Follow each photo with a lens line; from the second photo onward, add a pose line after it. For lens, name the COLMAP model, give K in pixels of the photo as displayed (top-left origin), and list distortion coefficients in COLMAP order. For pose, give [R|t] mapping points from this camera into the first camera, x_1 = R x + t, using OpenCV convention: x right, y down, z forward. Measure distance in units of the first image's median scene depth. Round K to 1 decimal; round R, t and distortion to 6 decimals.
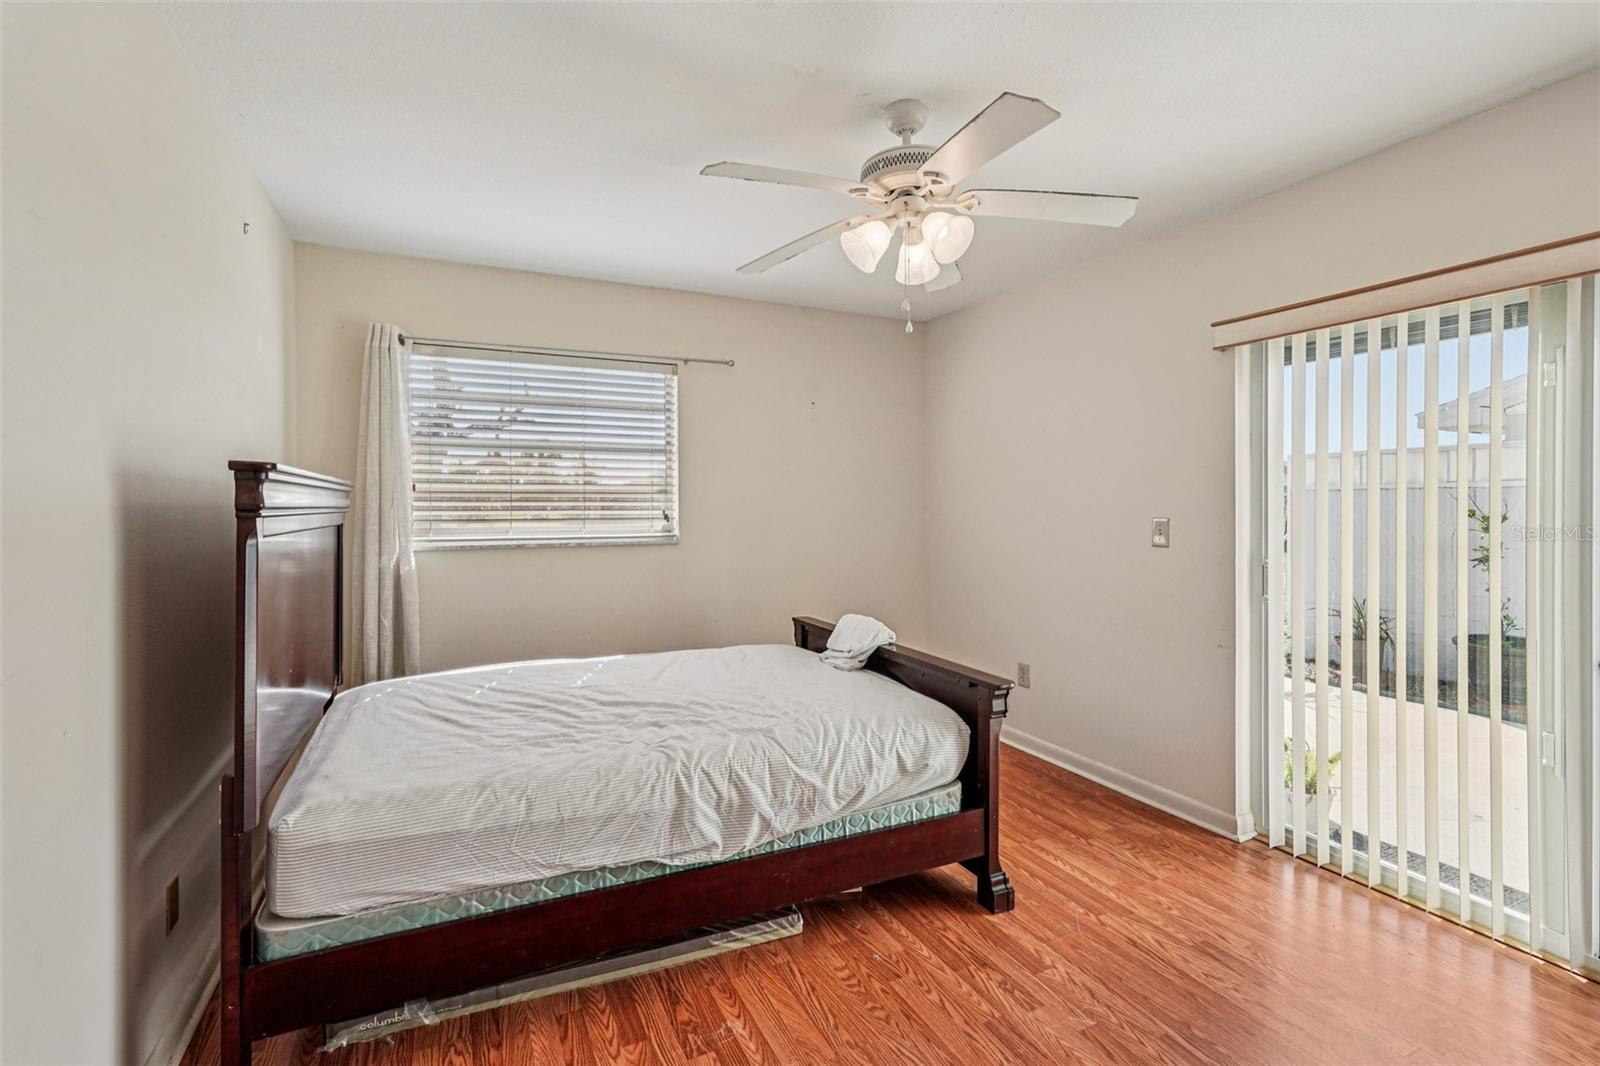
lens RADIAL K [[702.4, 0, 797.9], [0, 702.4, 500.3], [0, 0, 1]] dist [-0.009341, 0.004216]
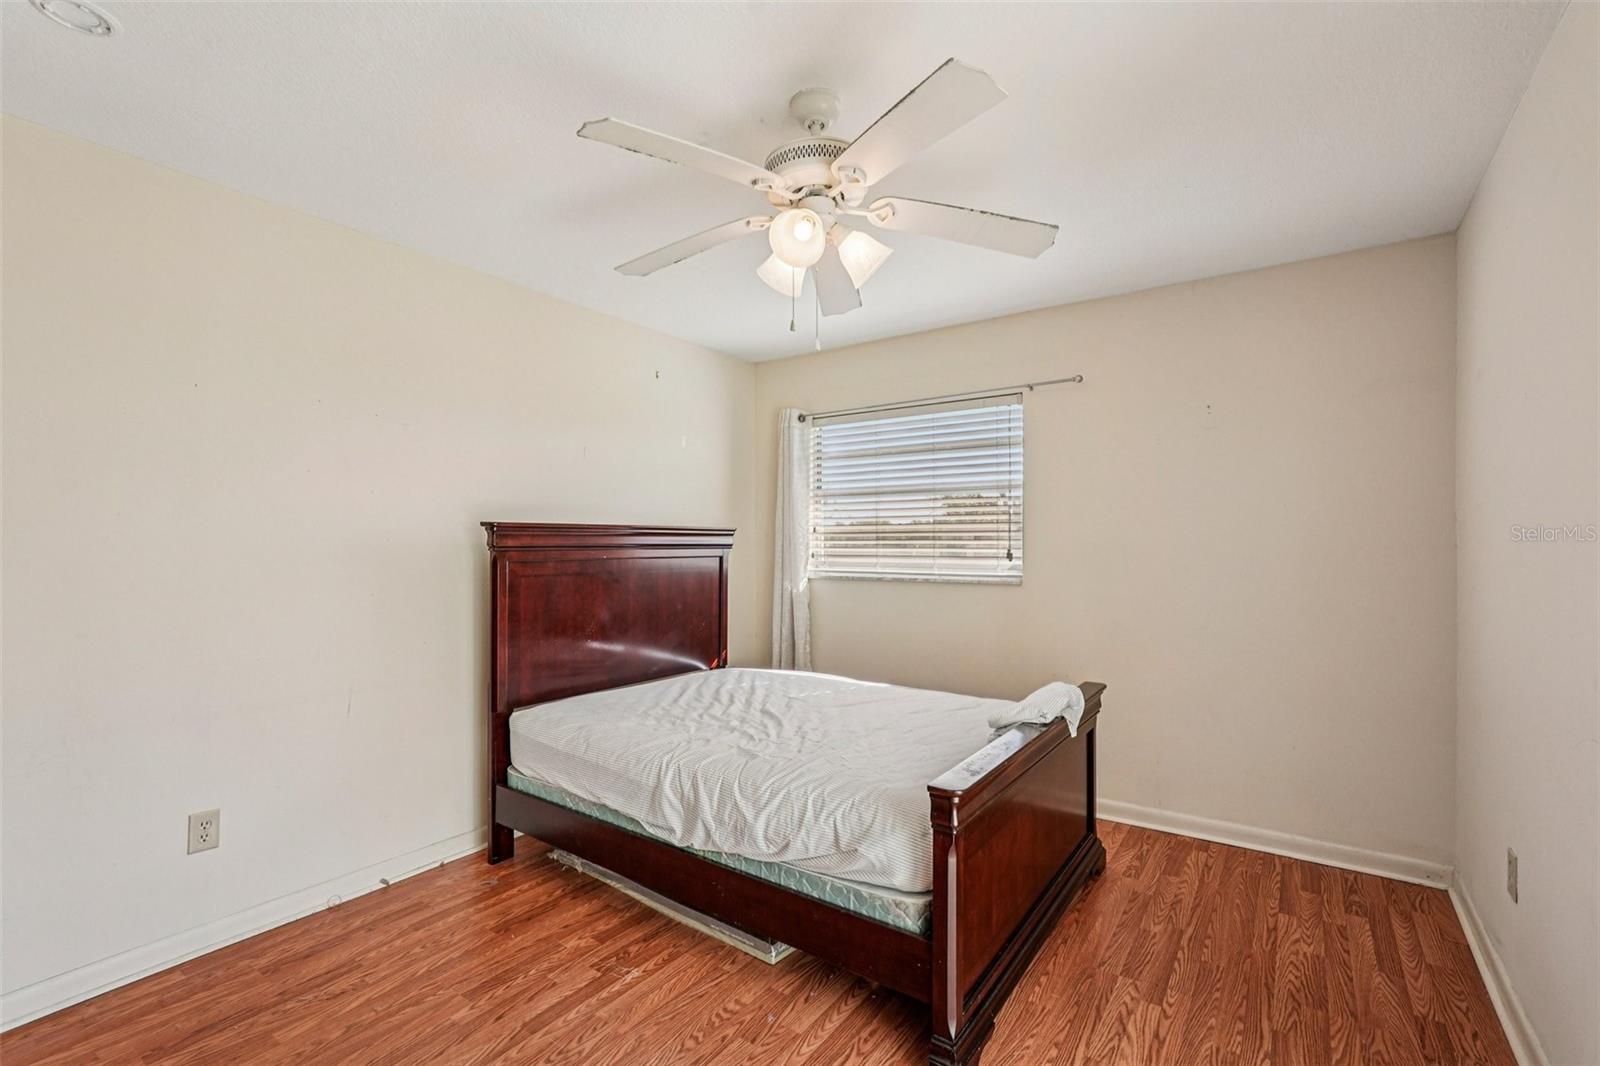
lens RADIAL K [[702.4, 0, 796.2], [0, 702.4, 530.2], [0, 0, 1]] dist [-0.009341, 0.004216]
pose [[0.496468, -0.013182, -0.867955, 0.952690], [0.006118, 0.999913, -0.011687, -0.003764], [0.868033, 0.000492, 0.496506, 0.545388]]
